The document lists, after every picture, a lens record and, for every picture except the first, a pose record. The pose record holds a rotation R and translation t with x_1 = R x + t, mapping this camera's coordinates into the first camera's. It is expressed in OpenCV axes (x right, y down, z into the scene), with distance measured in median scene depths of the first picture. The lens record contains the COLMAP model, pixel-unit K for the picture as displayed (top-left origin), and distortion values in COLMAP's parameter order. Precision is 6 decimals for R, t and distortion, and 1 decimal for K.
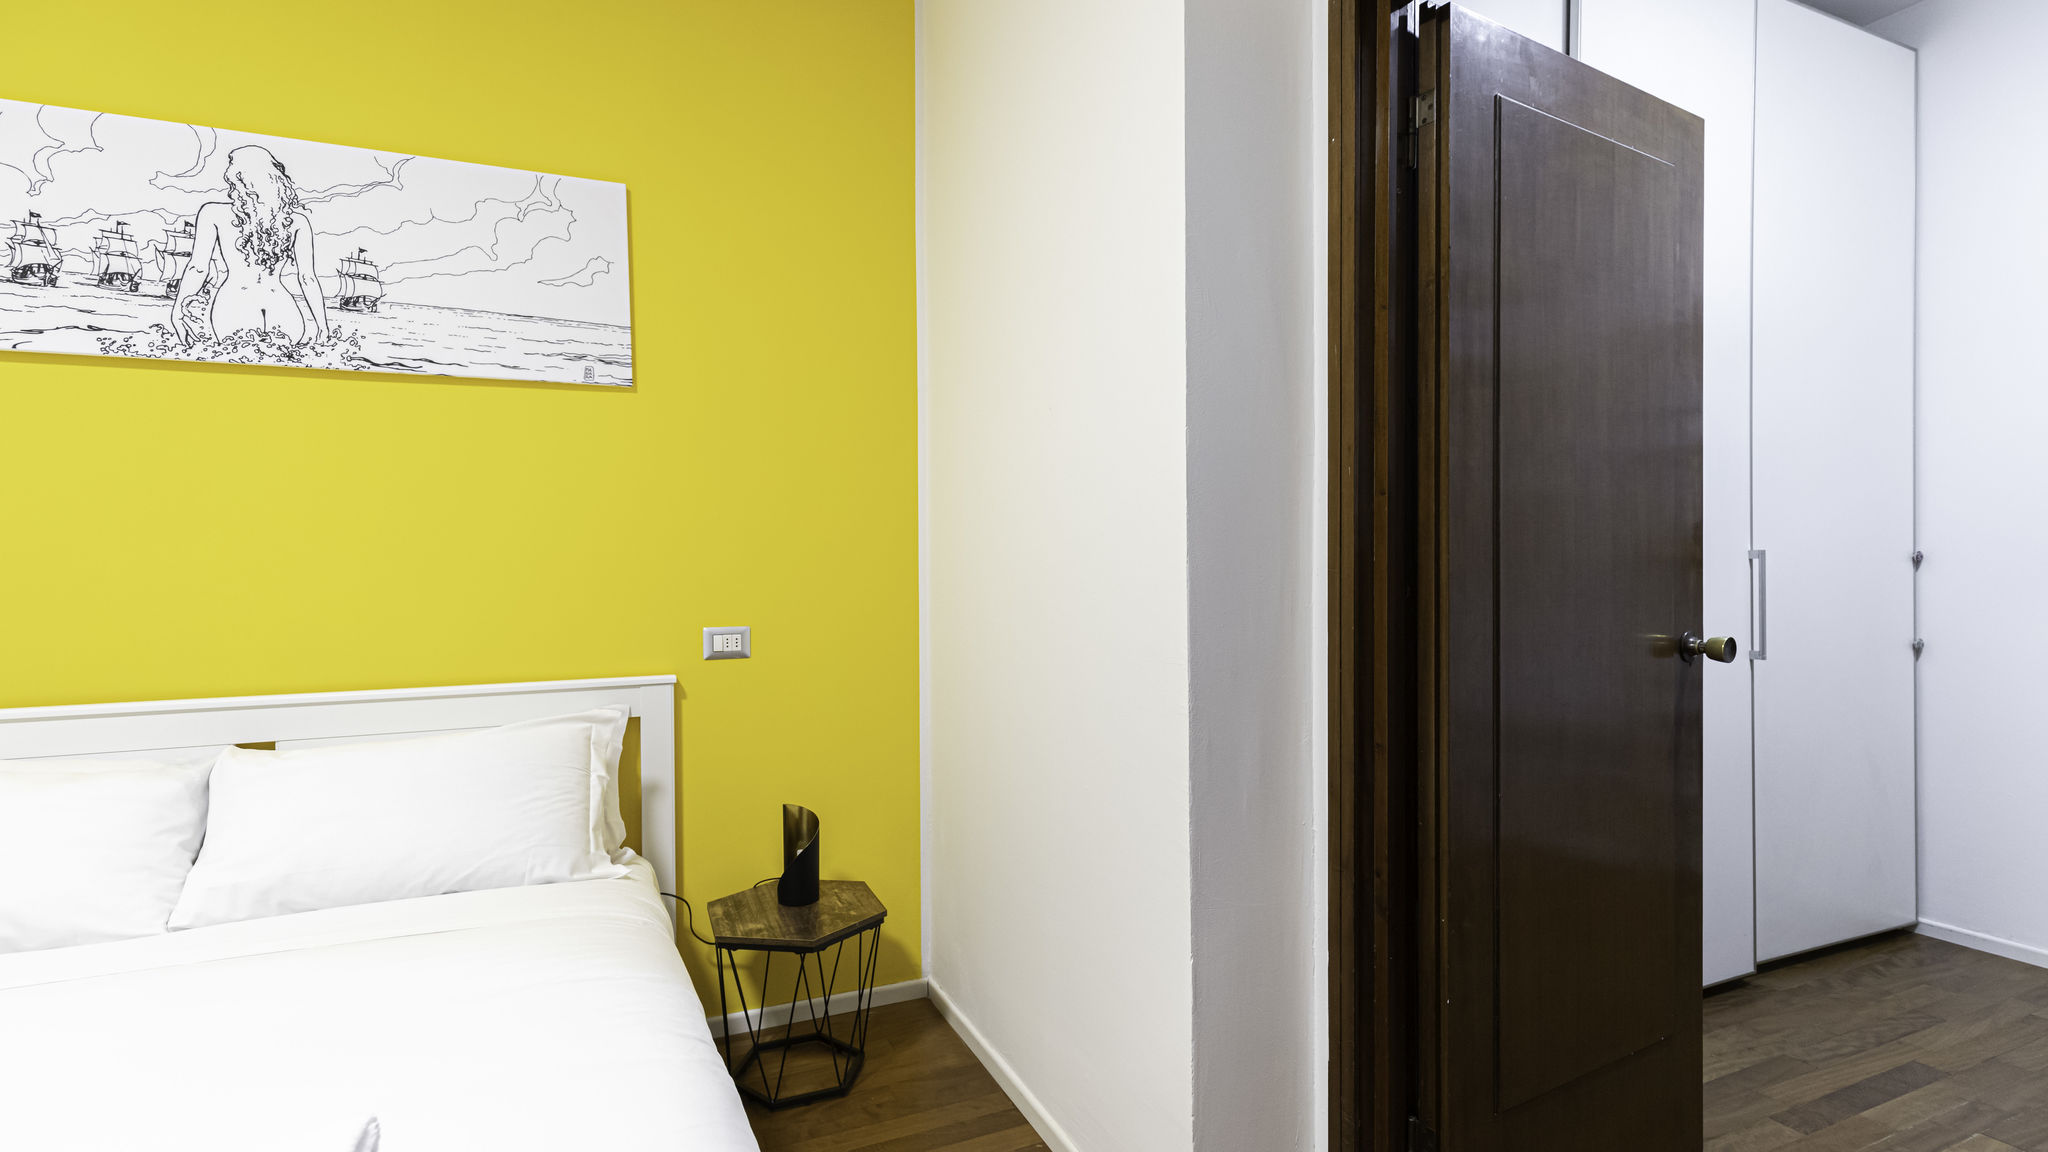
lens RADIAL K [[939.6, 0, 992.3], [0, 939.6, 575.5], [0, 0, 1]] dist [0.008753, -0.002922]
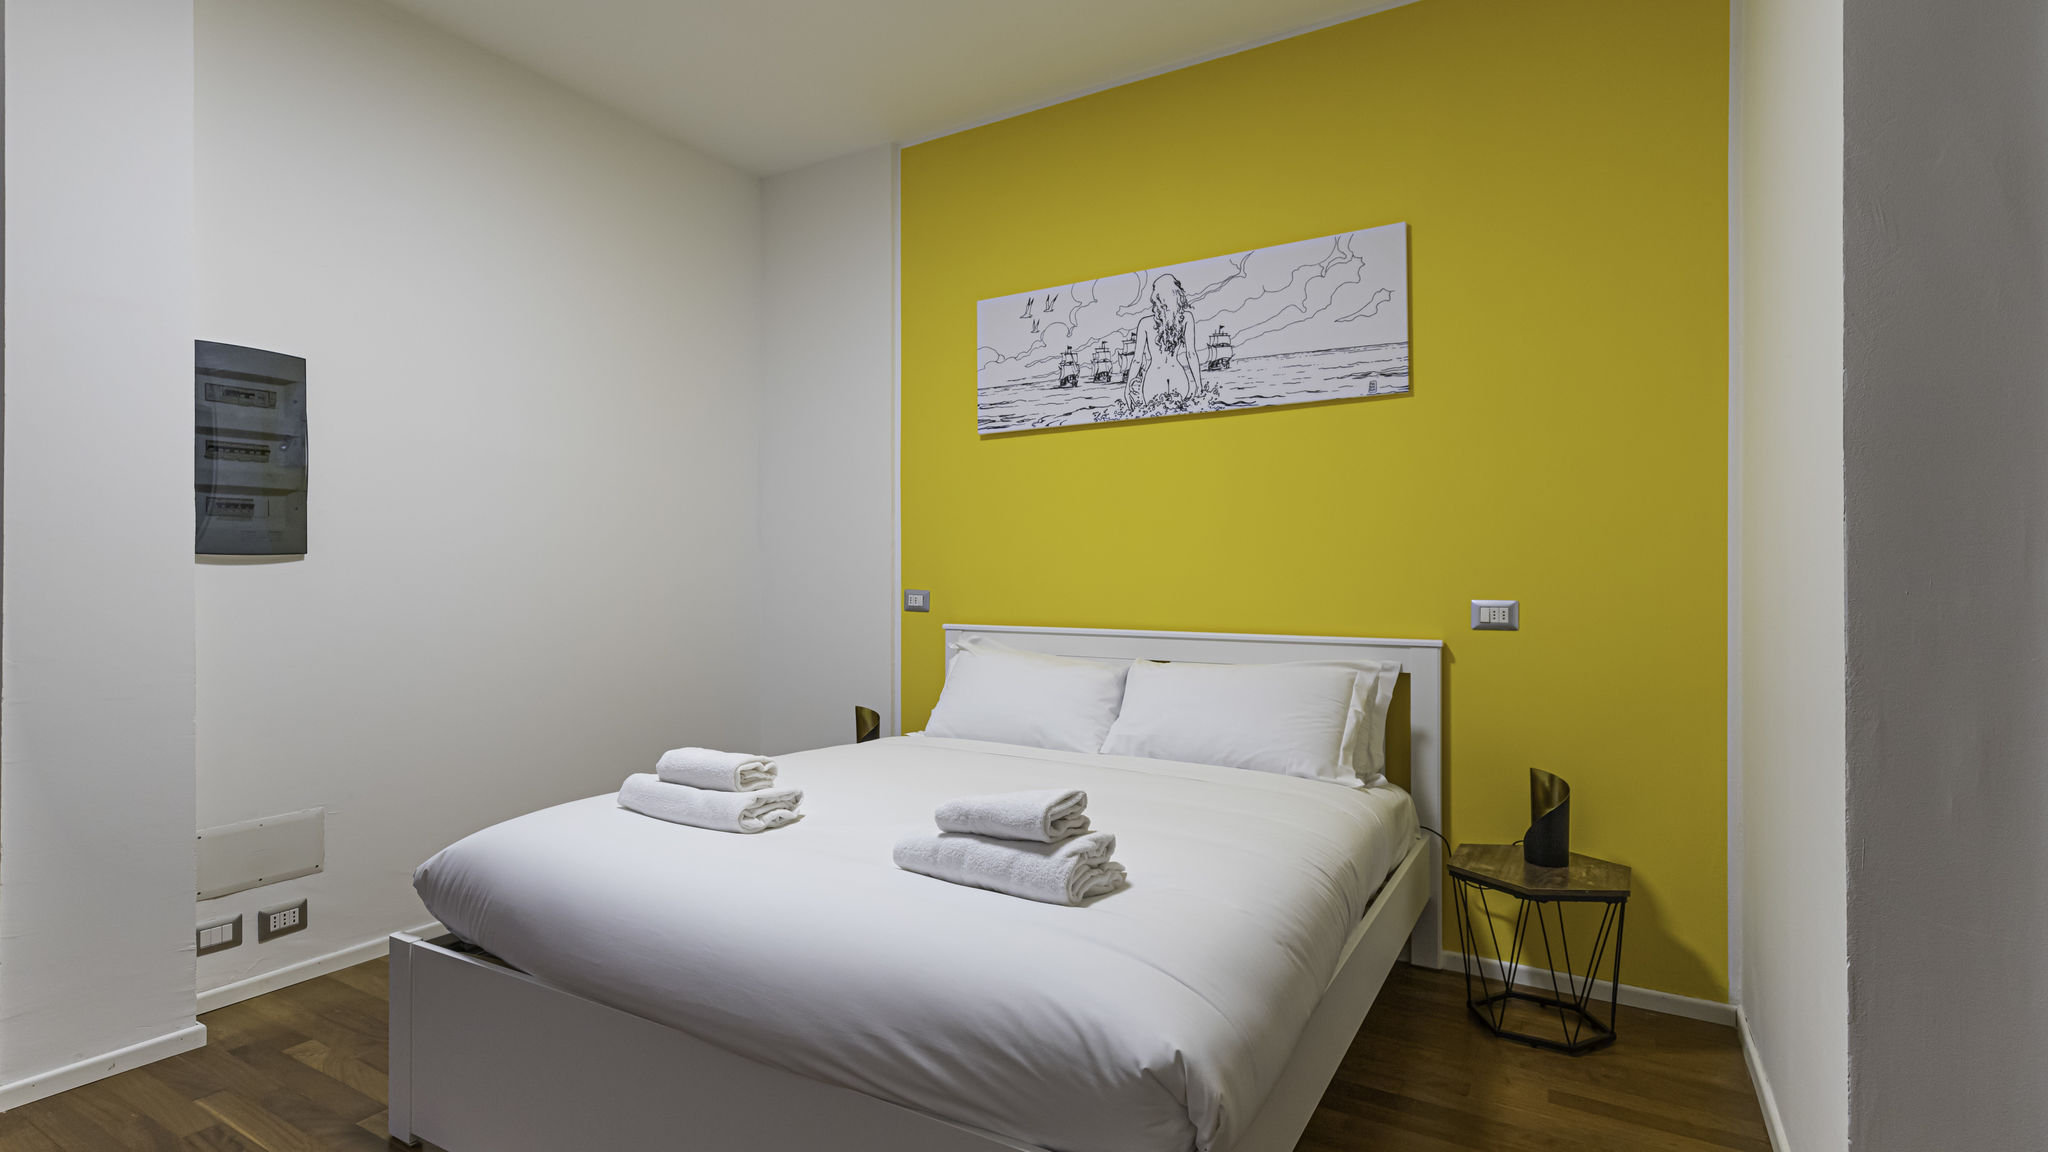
lens RADIAL K [[981.3, 0, 973.5], [0, 981.3, 574.3], [0, 0, 1]] dist [-0.011521, 0.004049]
pose [[0.557444, 0.009282, -0.830162, 0.368785], [-0.012204, 0.999921, 0.002985, 0.033311], [0.830125, 0.008467, 0.557514, -0.146092]]
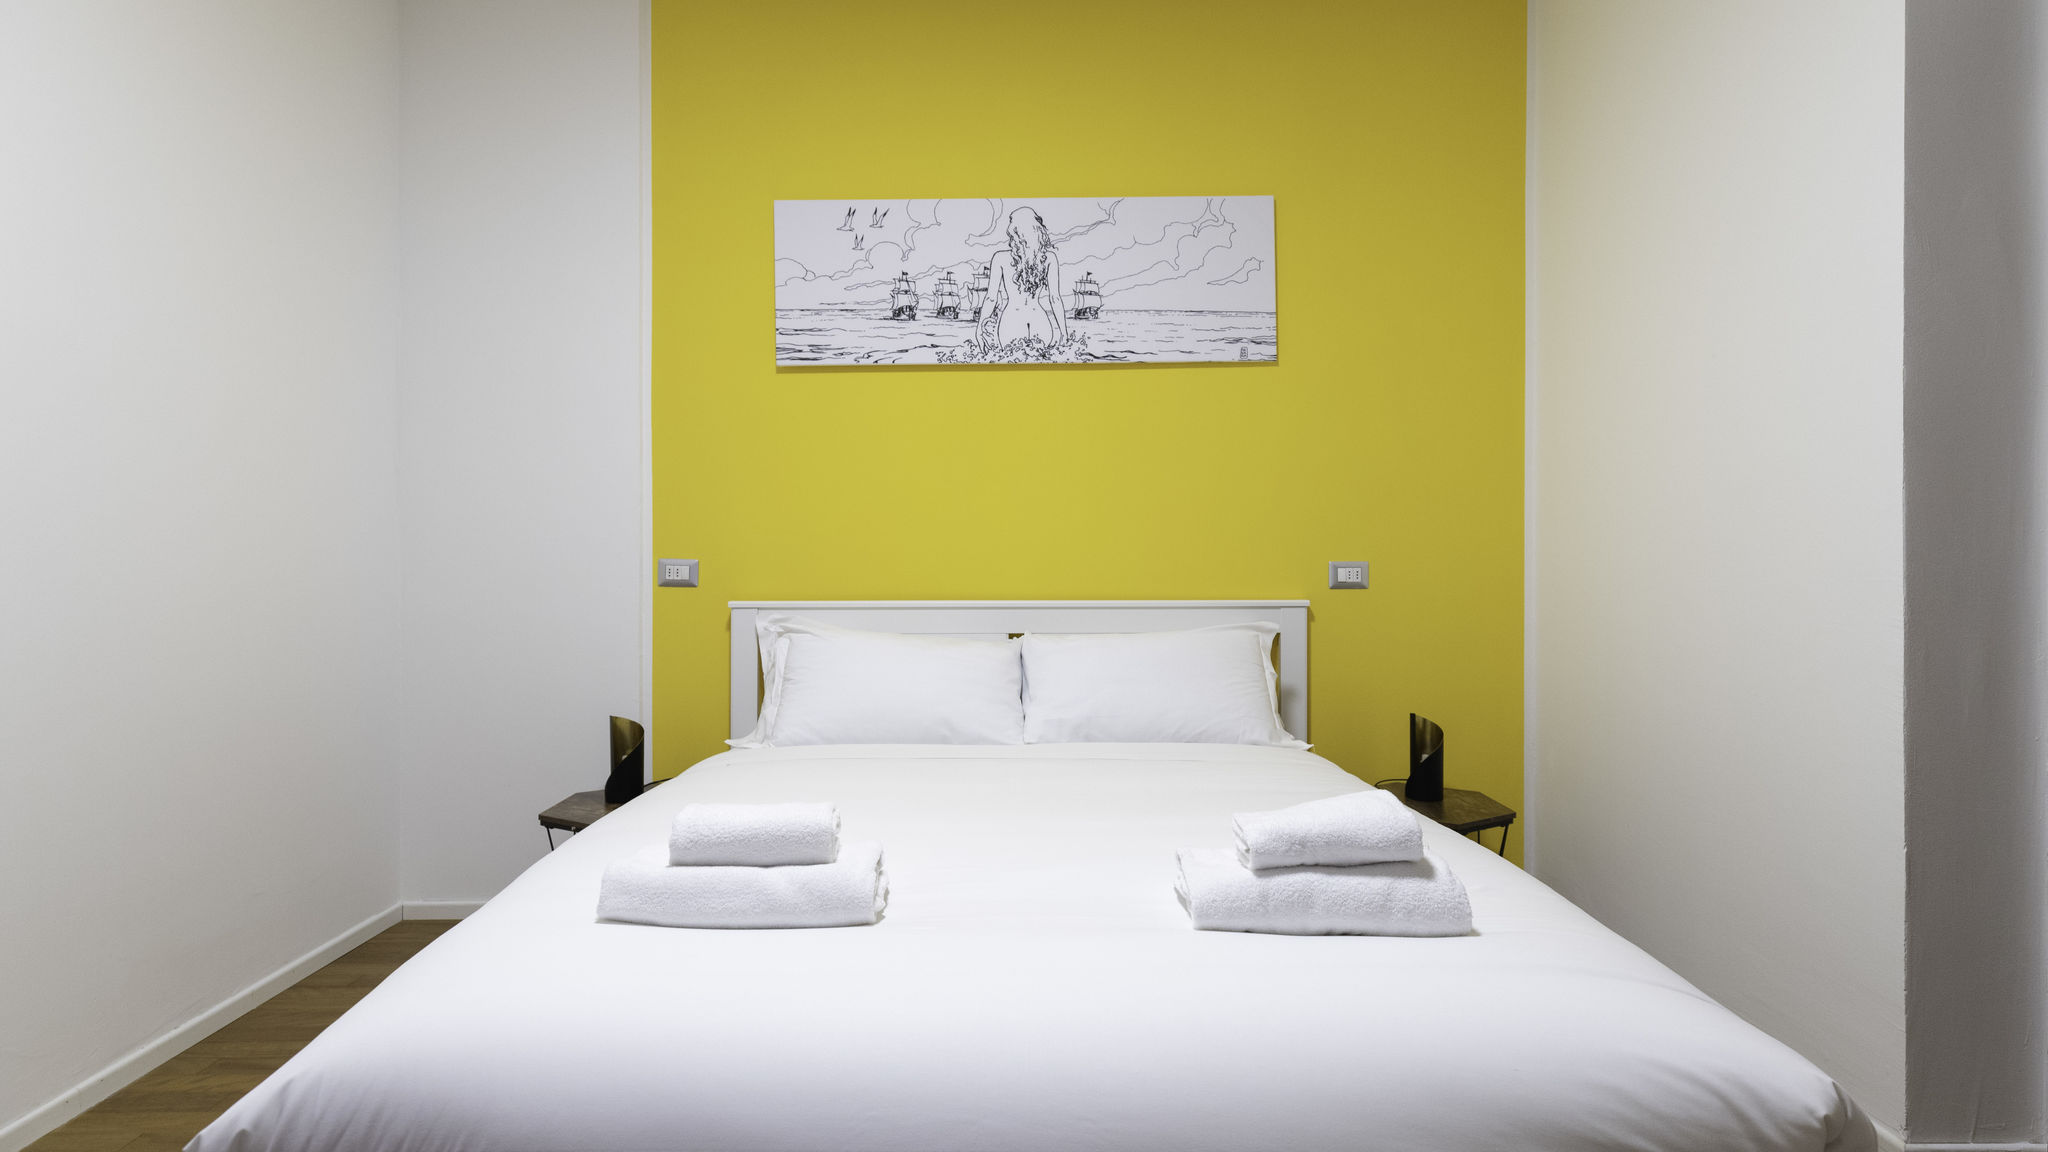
lens RADIAL K [[981.3, 0, 1004.1], [0, 981.3, 553.3], [0, 0, 1]] dist [-0.011521, 0.004049]
pose [[0.917364, 0.010884, -0.397899, -0.220289], [-0.010680, 0.999939, 0.002729, 0.052391], [0.397905, 0.001746, 0.917425, -0.332823]]
